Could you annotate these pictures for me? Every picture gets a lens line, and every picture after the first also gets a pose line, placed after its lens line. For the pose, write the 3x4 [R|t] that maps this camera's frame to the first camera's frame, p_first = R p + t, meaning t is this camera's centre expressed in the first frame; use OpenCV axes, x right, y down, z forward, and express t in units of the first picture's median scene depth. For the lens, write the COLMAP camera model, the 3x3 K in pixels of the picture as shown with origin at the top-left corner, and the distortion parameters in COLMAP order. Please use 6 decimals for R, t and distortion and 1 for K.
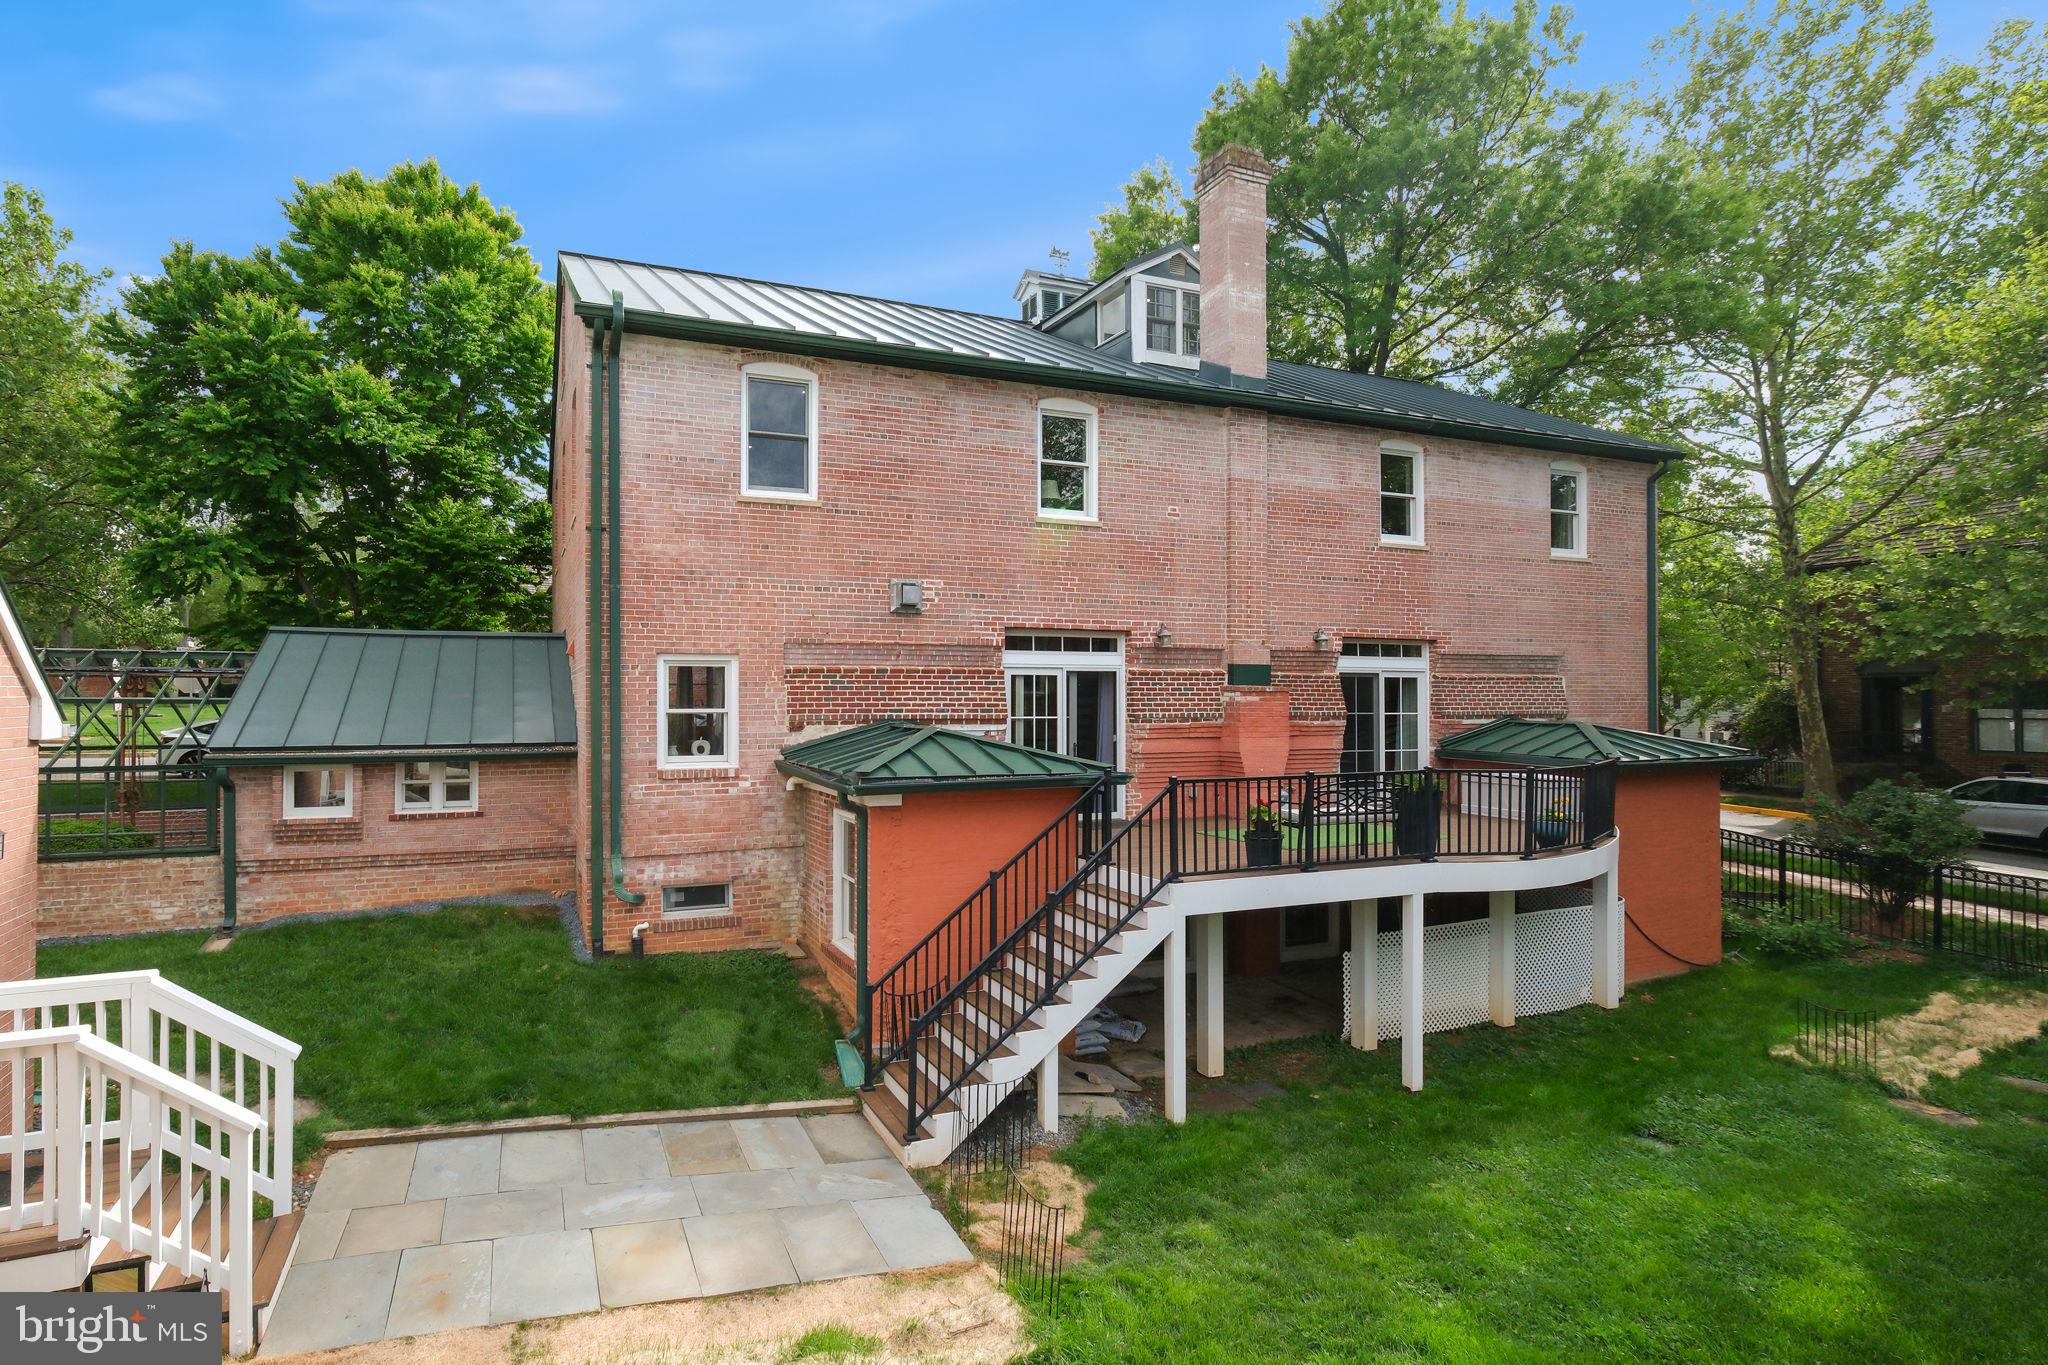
lens RADIAL K [[996.9, 0, 899.0], [0, 996.9, 687.8], [0, 0, 1]] dist [-0.002780, -0.000162]
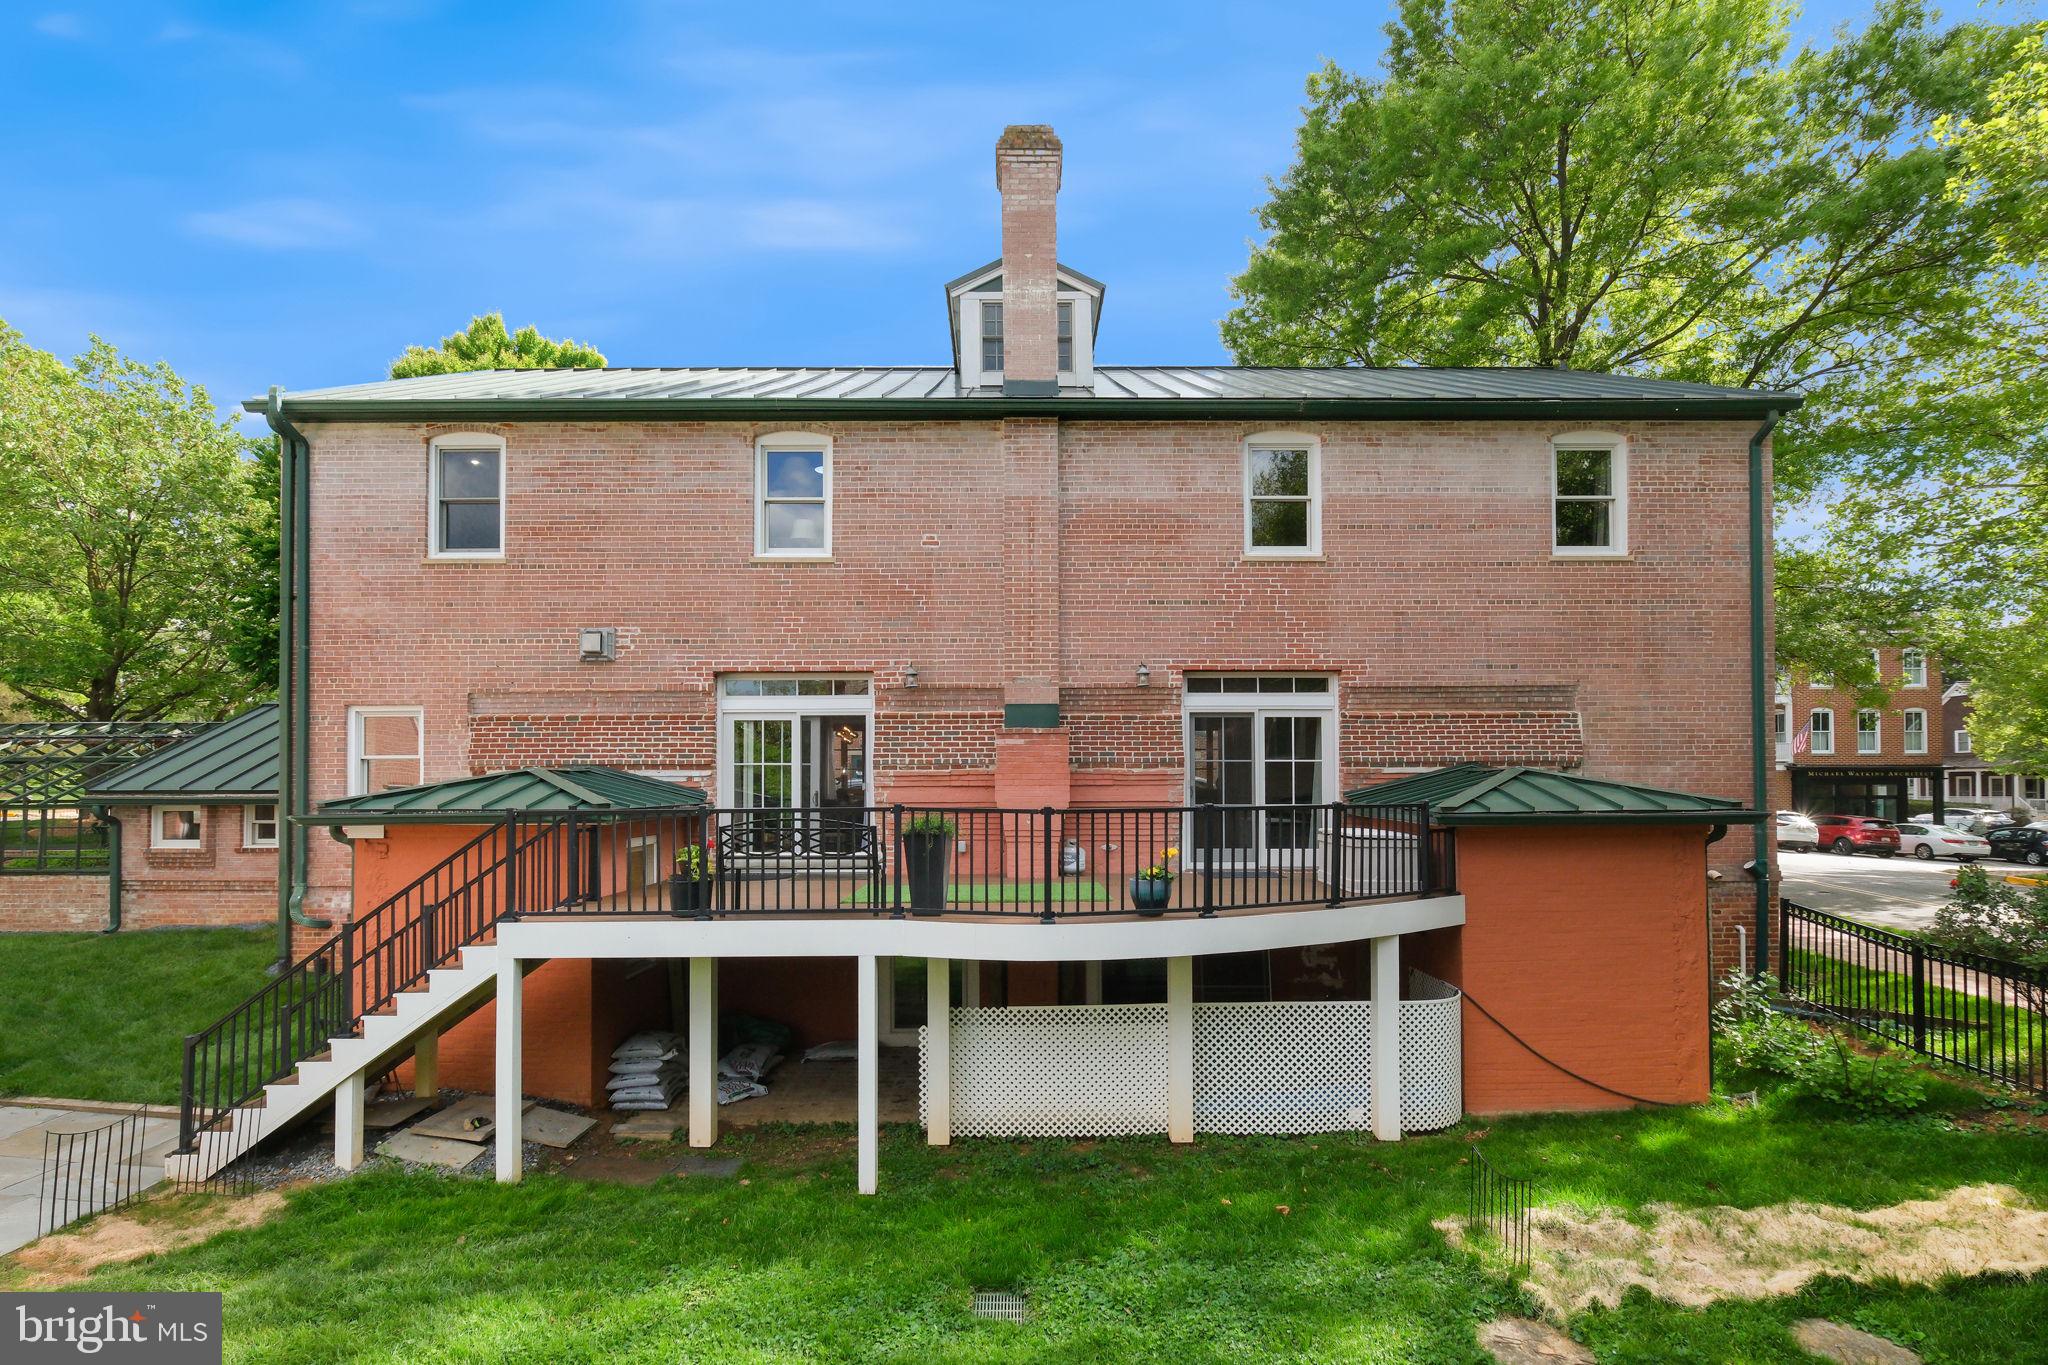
lens RADIAL K [[937.9, 0, 1021.2], [0, 937.9, 766.4], [0, 0, 1]] dist [-0.001154, -0.000529]
pose [[0.936489, -0.012640, -0.350470, 0.731665], [0.010898, 0.999917, -0.006943, 0.043392], [0.350529, 0.002683, 0.936548, 0.247126]]
